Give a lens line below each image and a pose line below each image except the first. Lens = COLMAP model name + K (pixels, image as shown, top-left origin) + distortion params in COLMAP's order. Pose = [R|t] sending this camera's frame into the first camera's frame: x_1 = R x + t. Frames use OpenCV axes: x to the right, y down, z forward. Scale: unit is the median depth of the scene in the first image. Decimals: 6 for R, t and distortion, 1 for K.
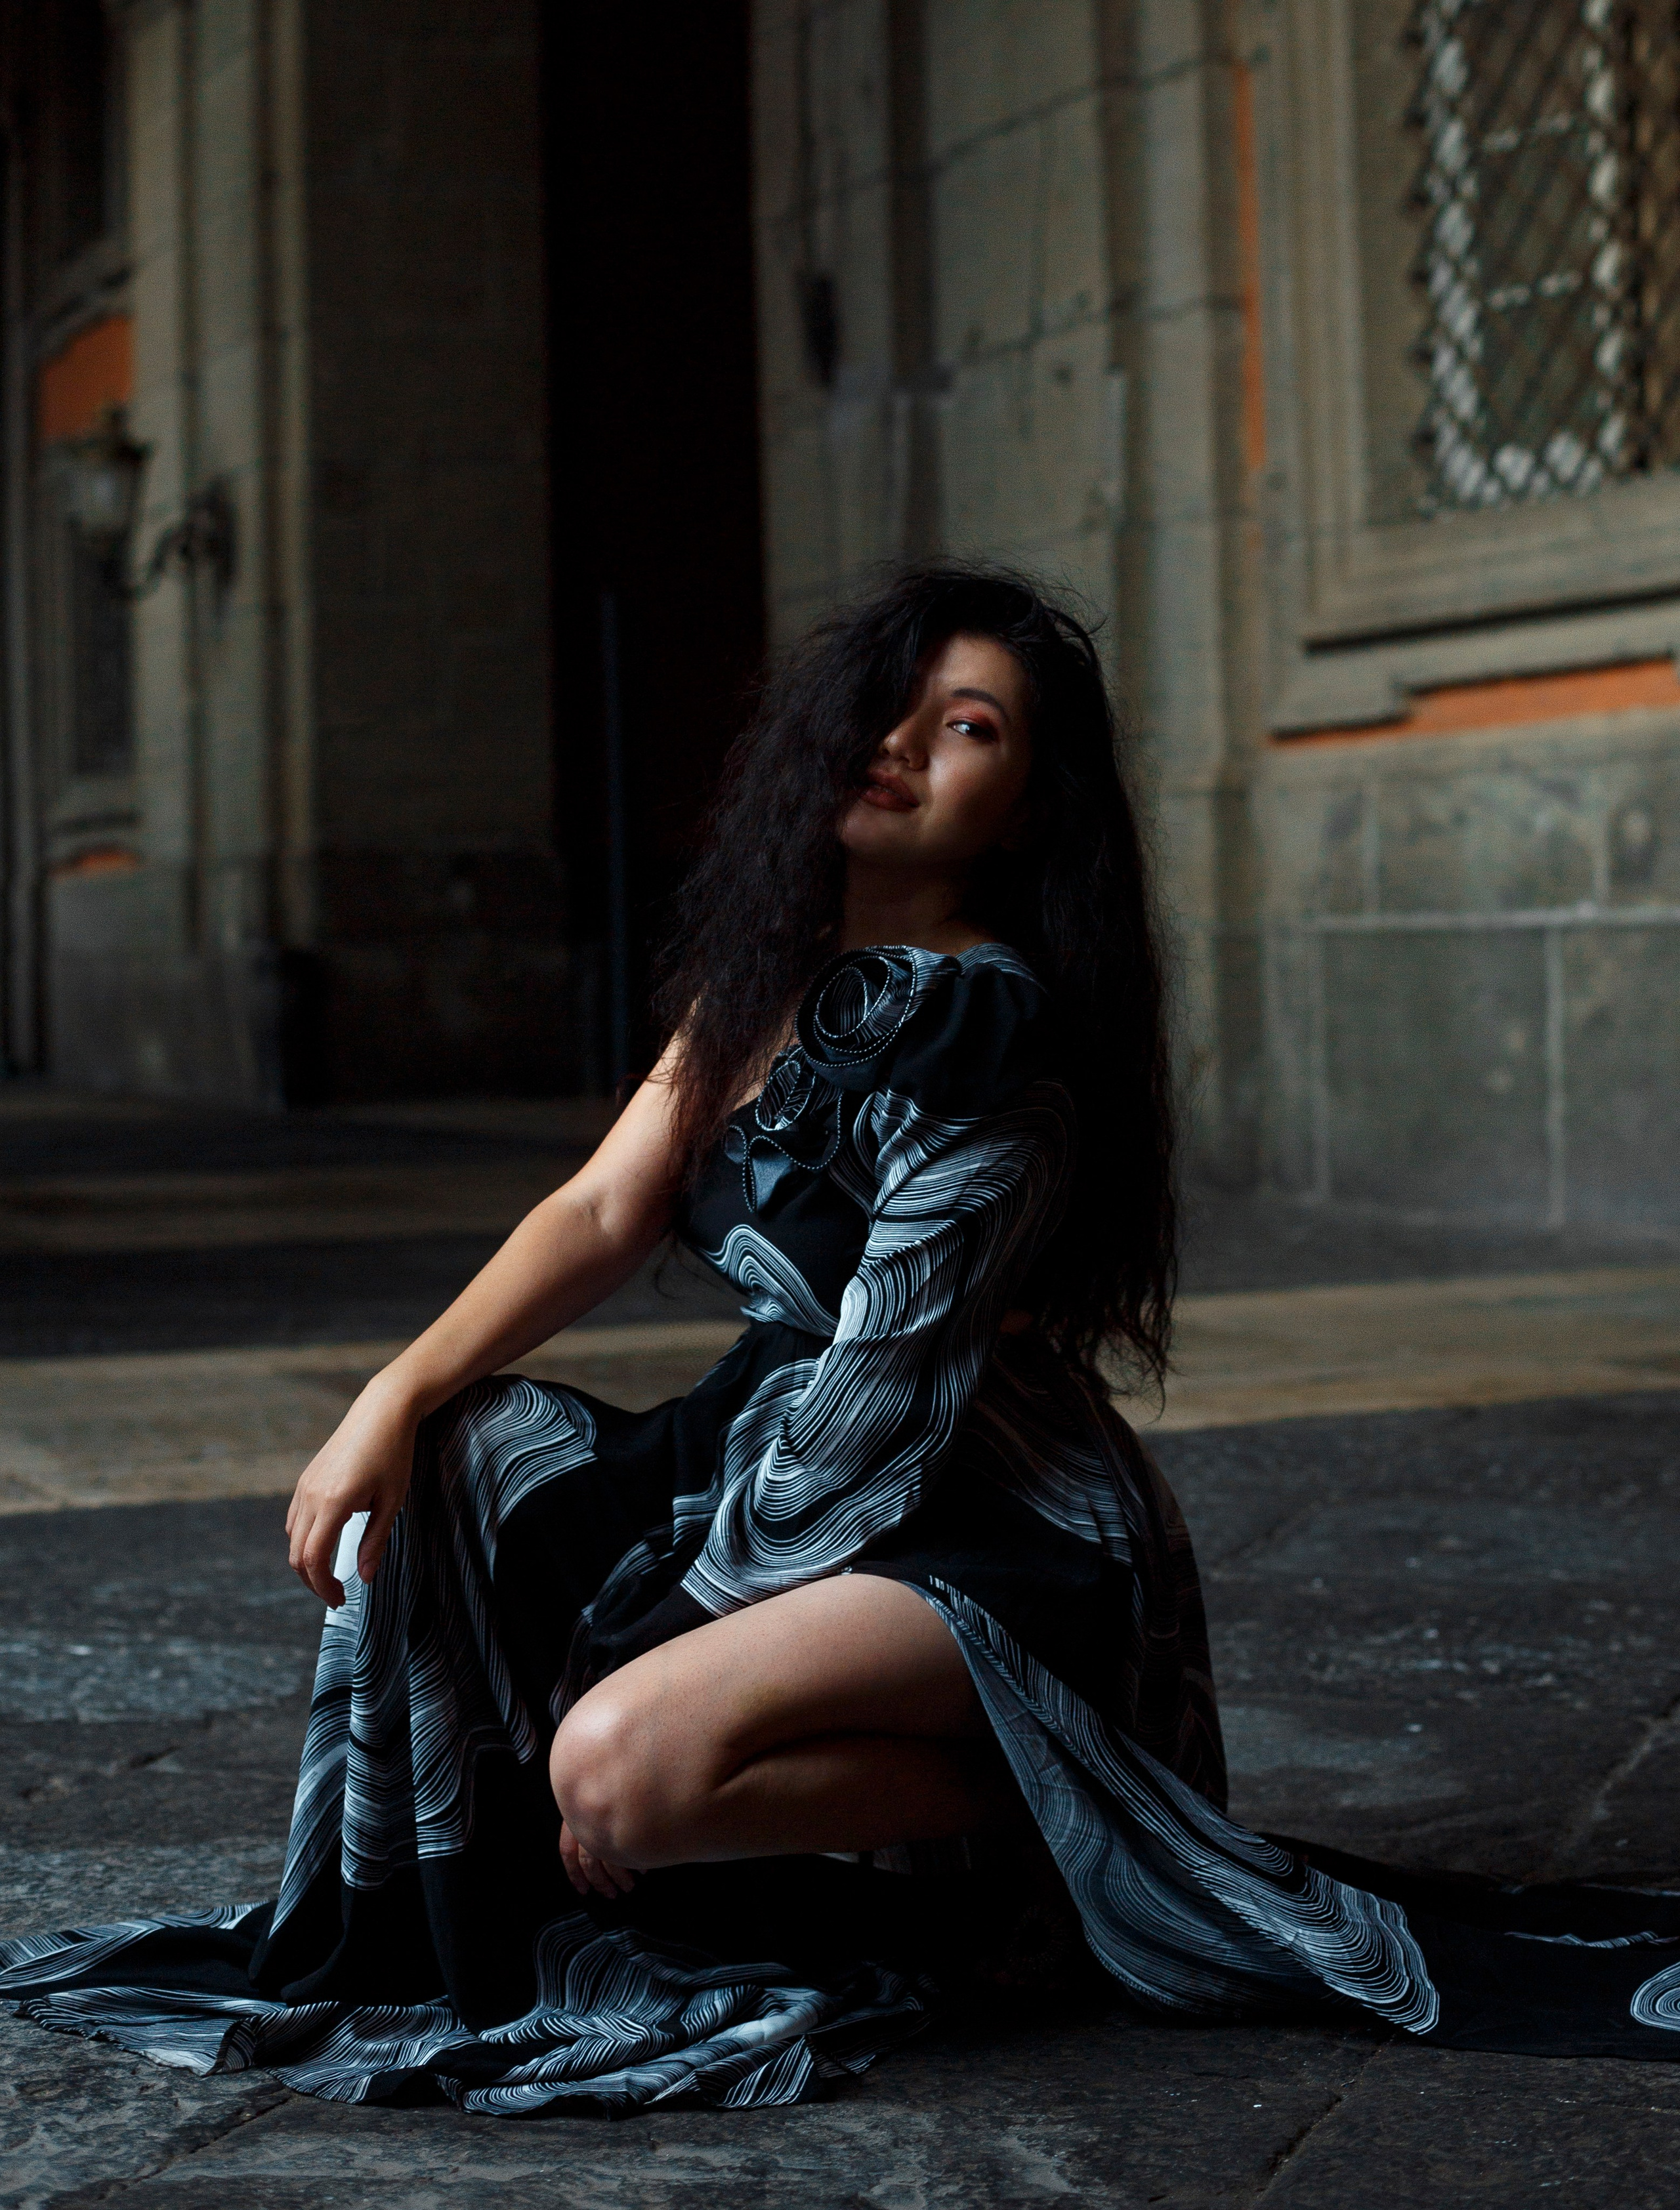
lens RADIAL K [[3927.6, 0, 860.8], [0, 3927.6, 1040.9], [0, 0, 1]] dist [-0.136691, 0.000000]
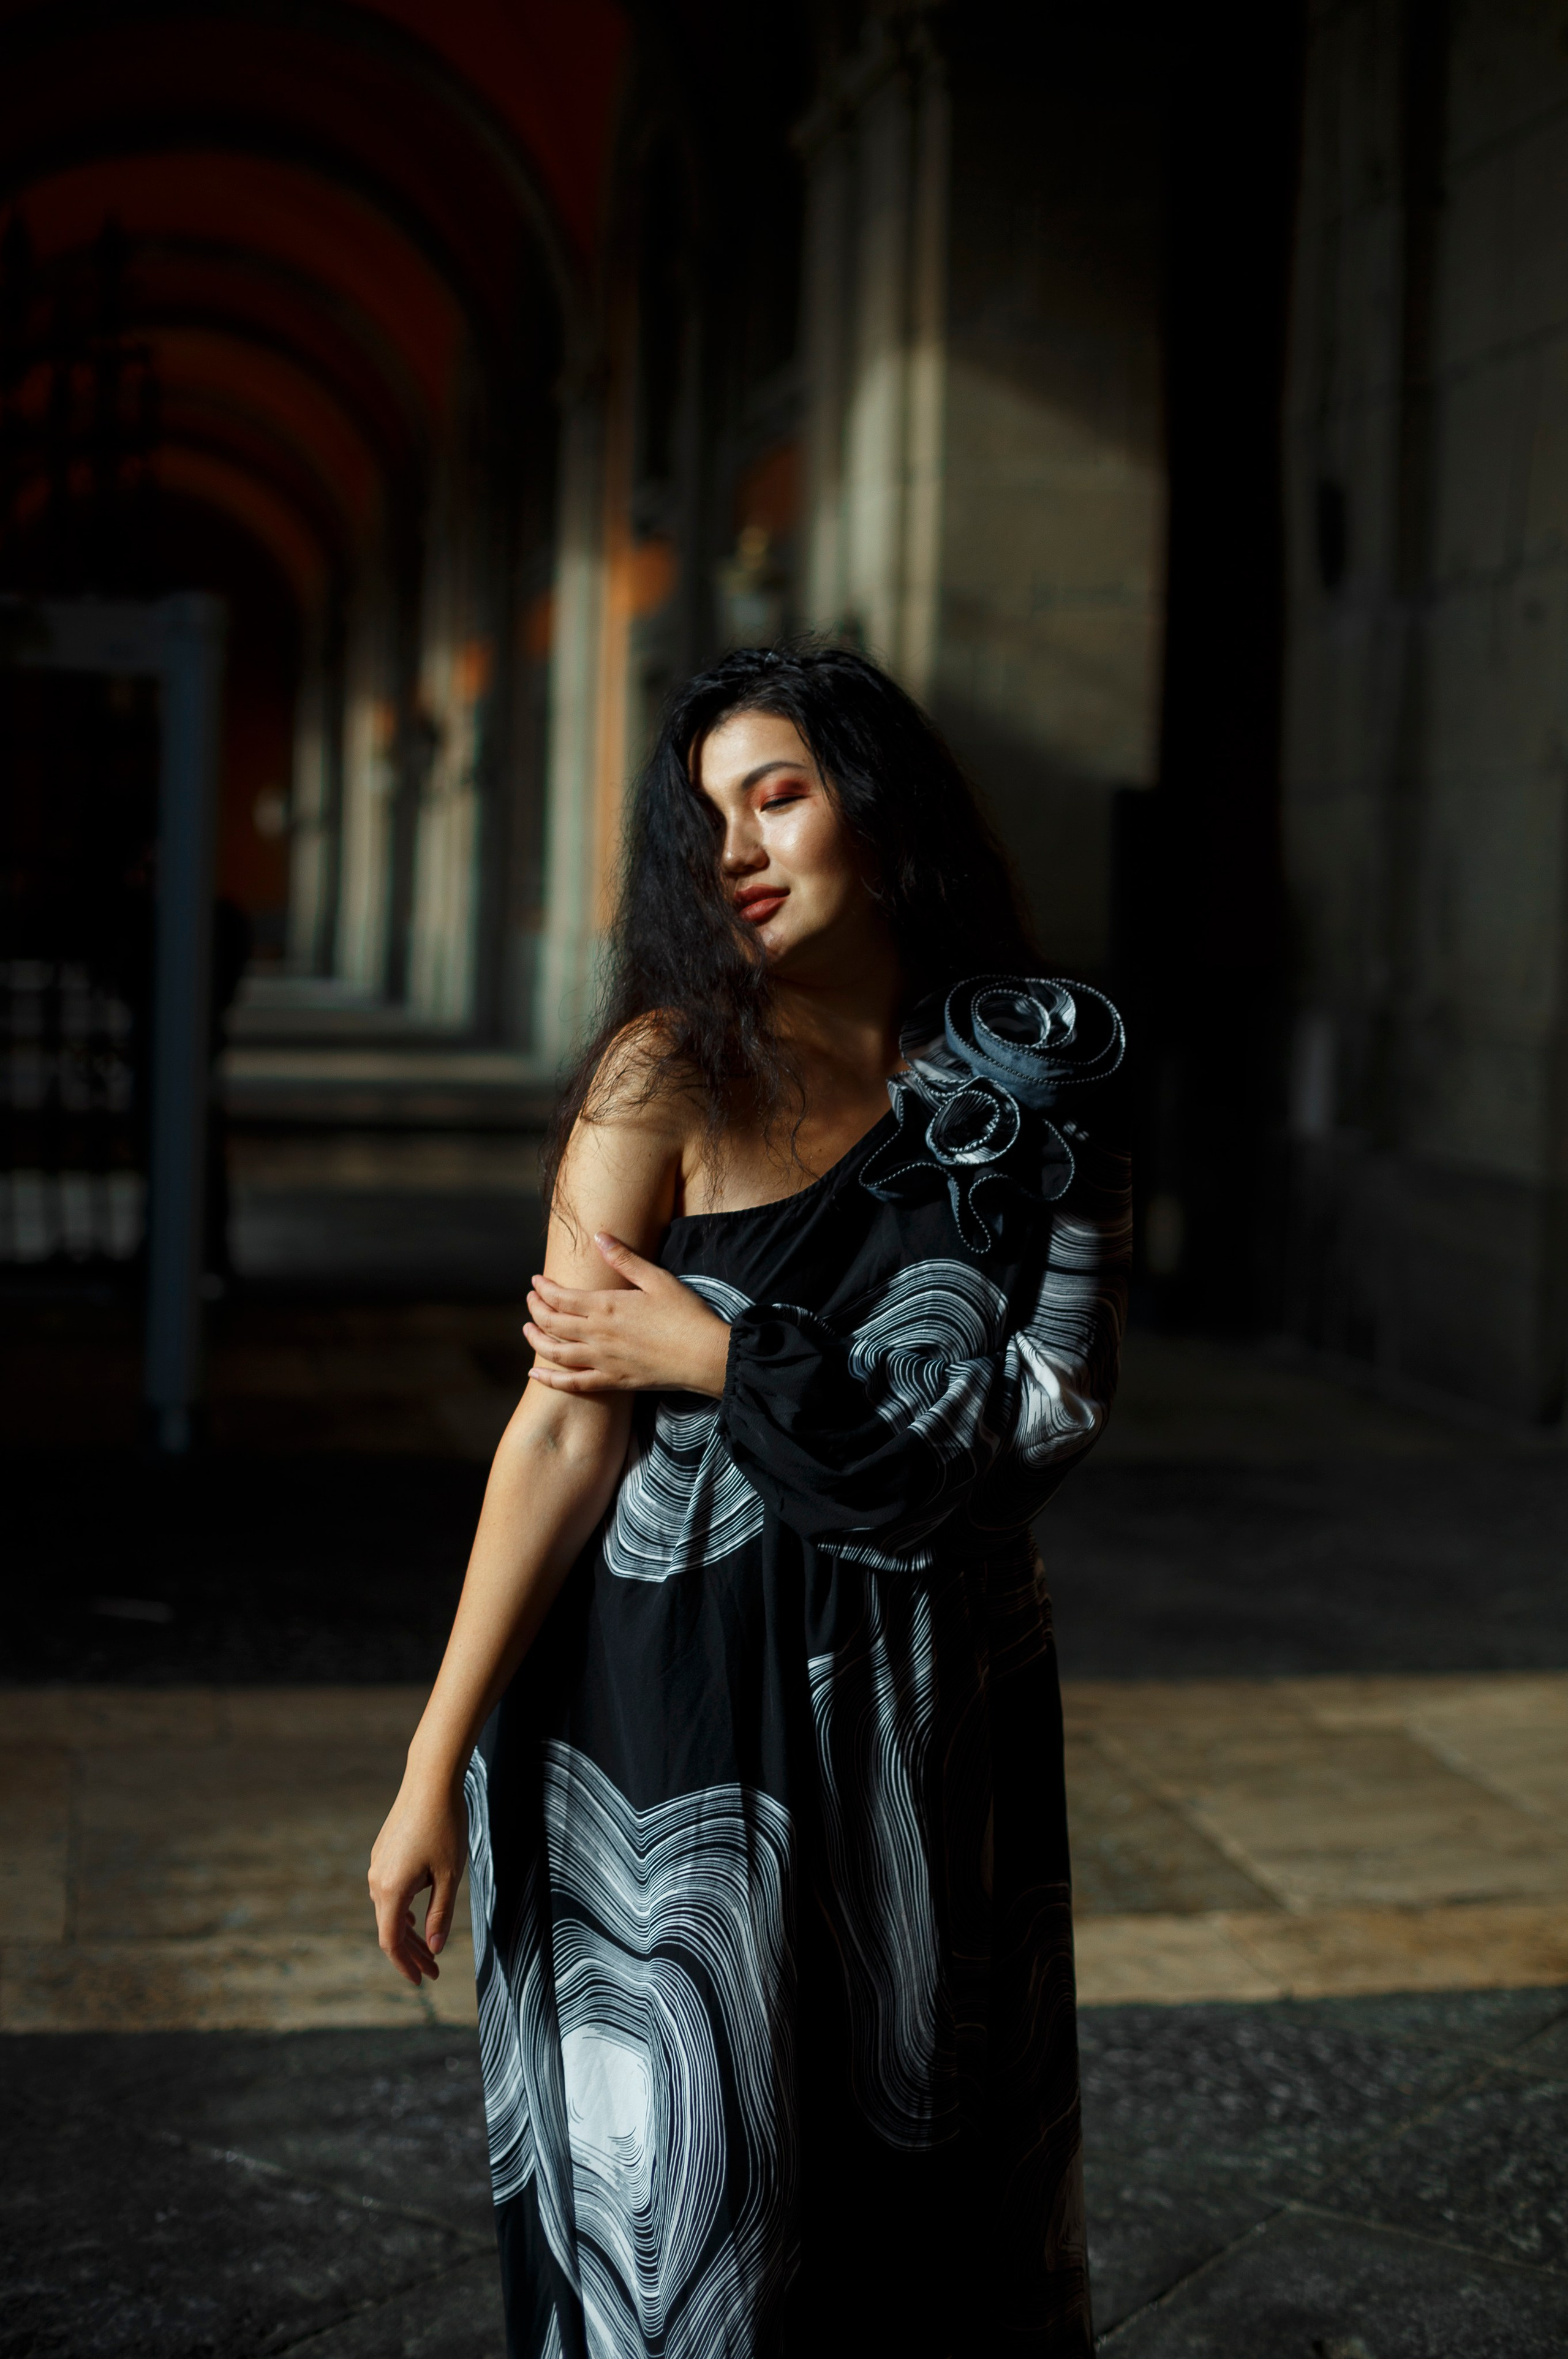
lens RADIAL K [[3396.2, 0, 756.7], [0, 3396.2, 1225.1], [0, 0, 1]] dist [-0.111920, 0.000000]
pose [[0.969569, 0.070085, -0.234574, 0.078790], [-0.054800, 0.995965, 0.071067, -0.071388], [0.238608, -0.056050, 0.969497, 0.120477]]
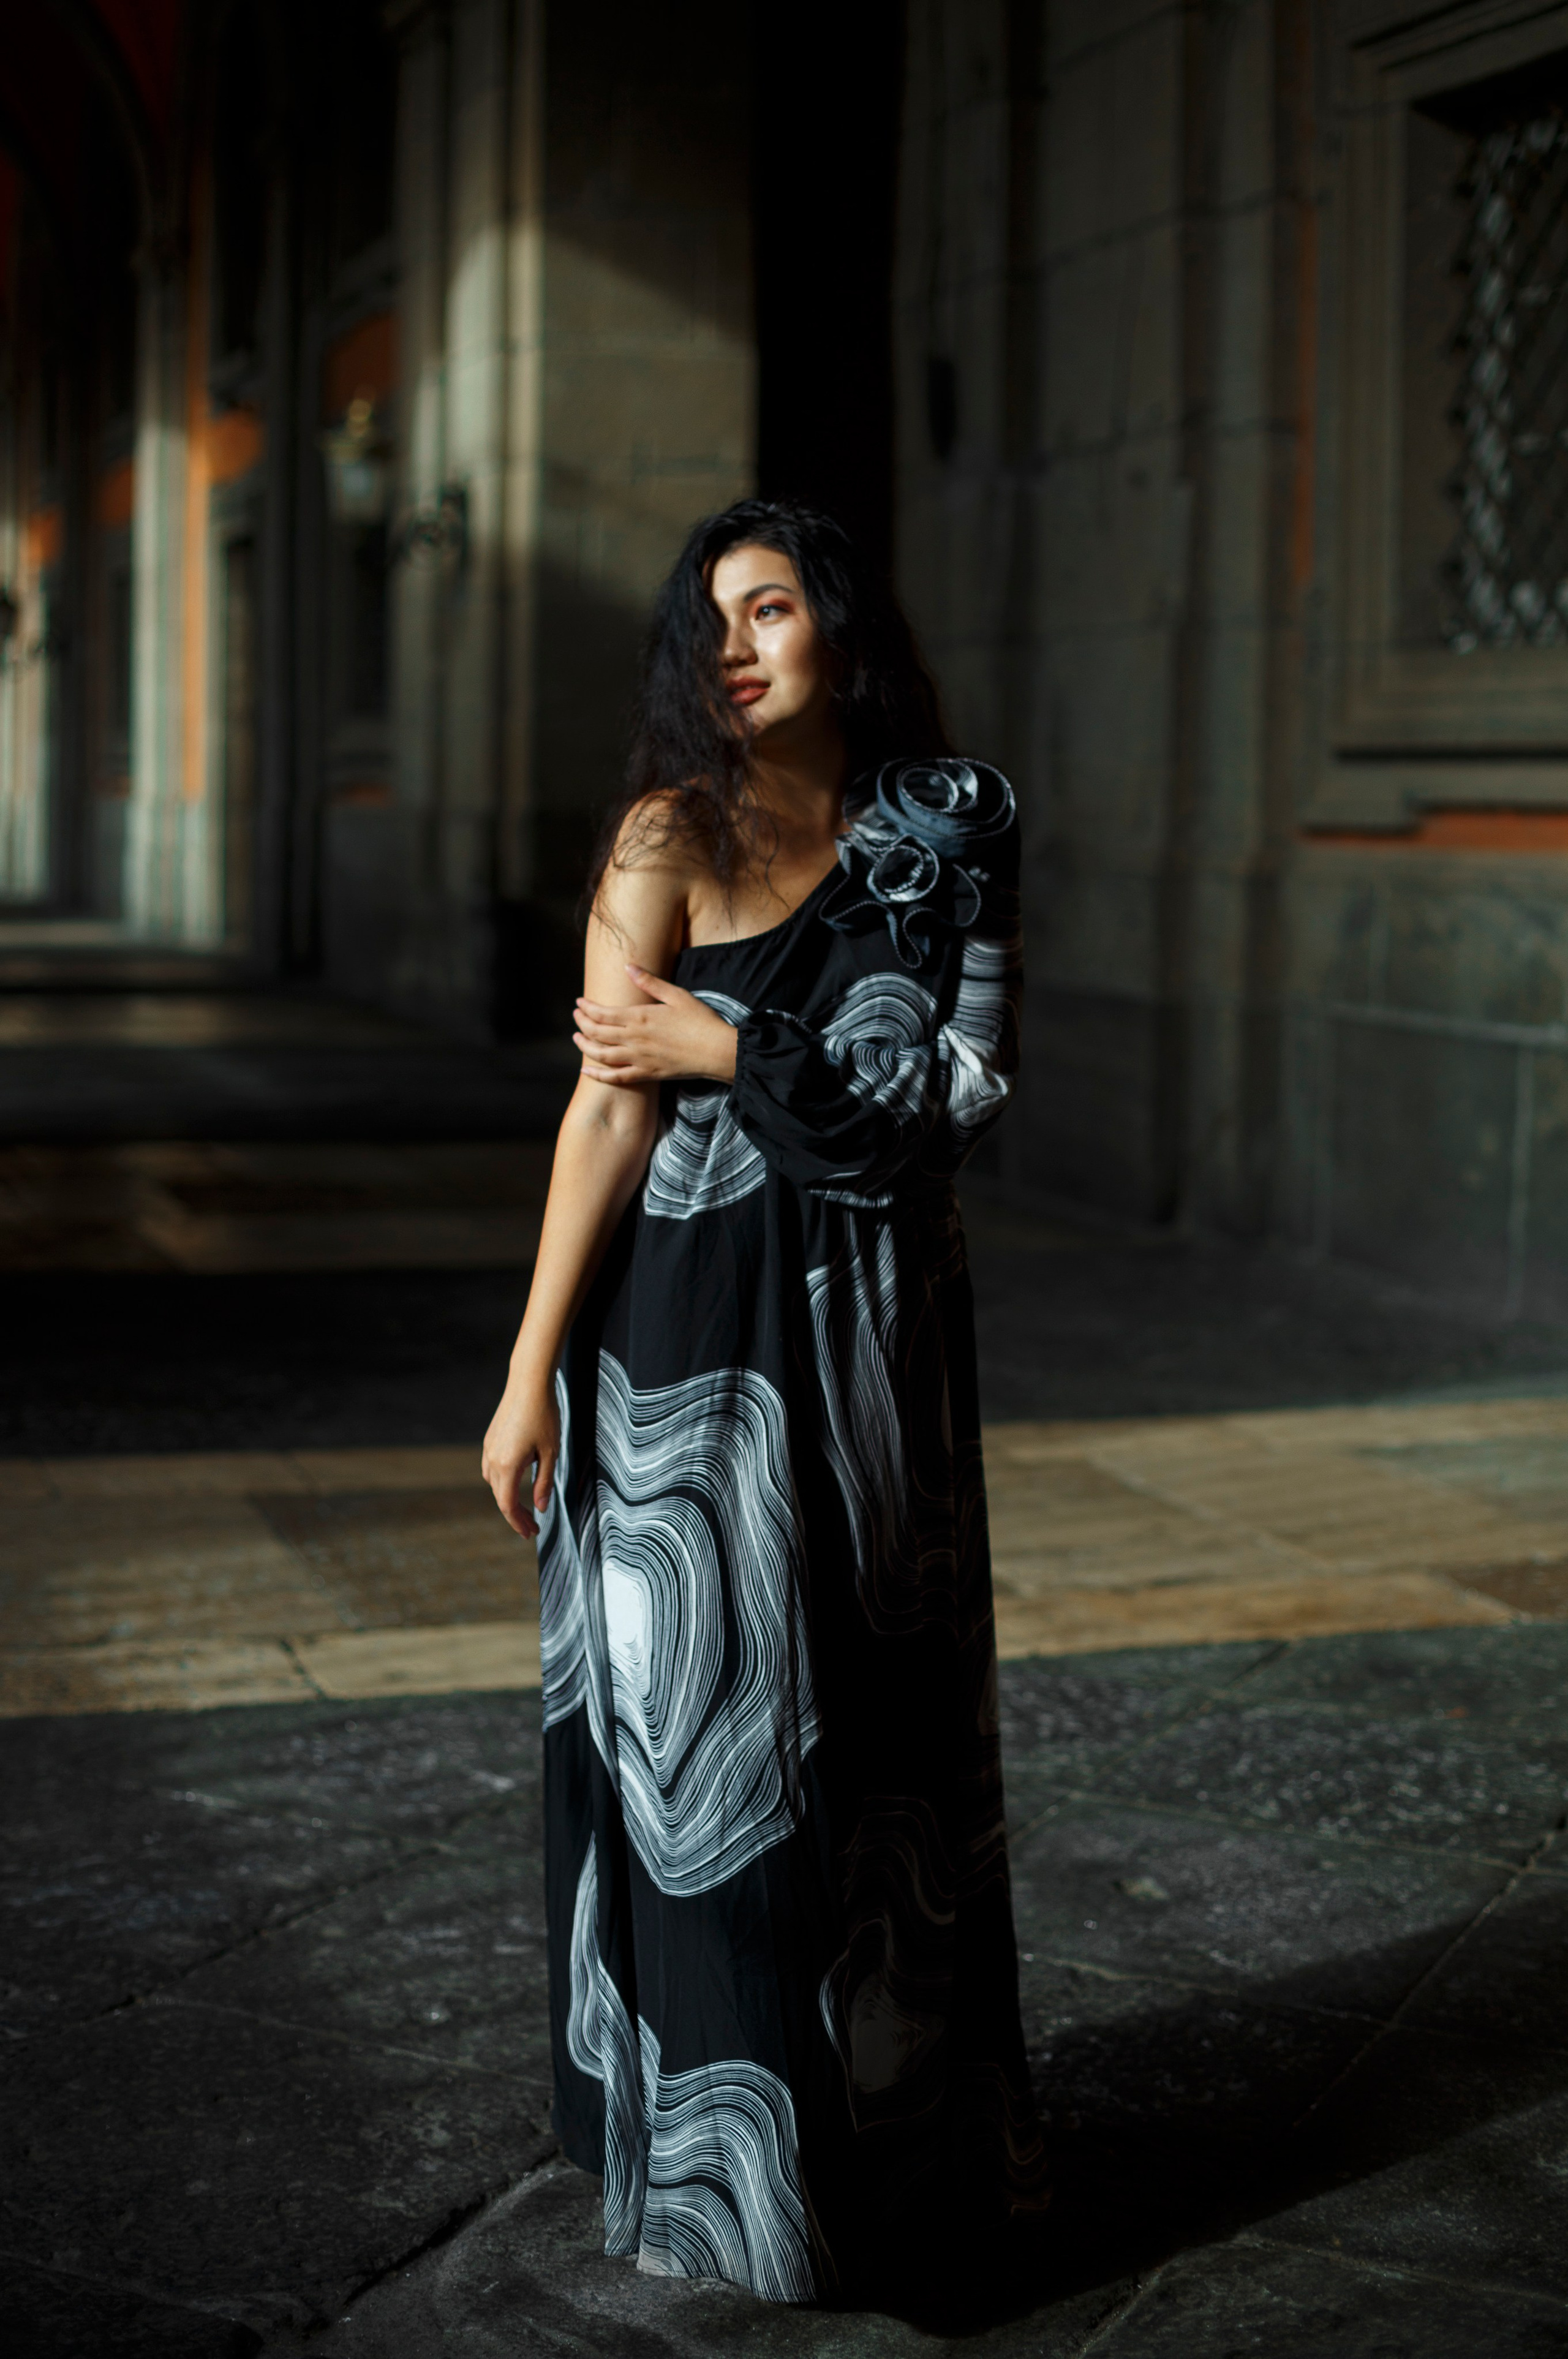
lens RADIAL K [[3396.2, 0, 797.0], [0, 3396.2, 1246.0], [0, 0, 1]] dist [-0.111920, 0.000000]
pose [[0.994734, 0.052138, -0.088234, 0.055933], [-0.042470, 0.993232, 0.108101, -0.061007], [0.093273, -0.103784, 0.990217, 0.042018]]
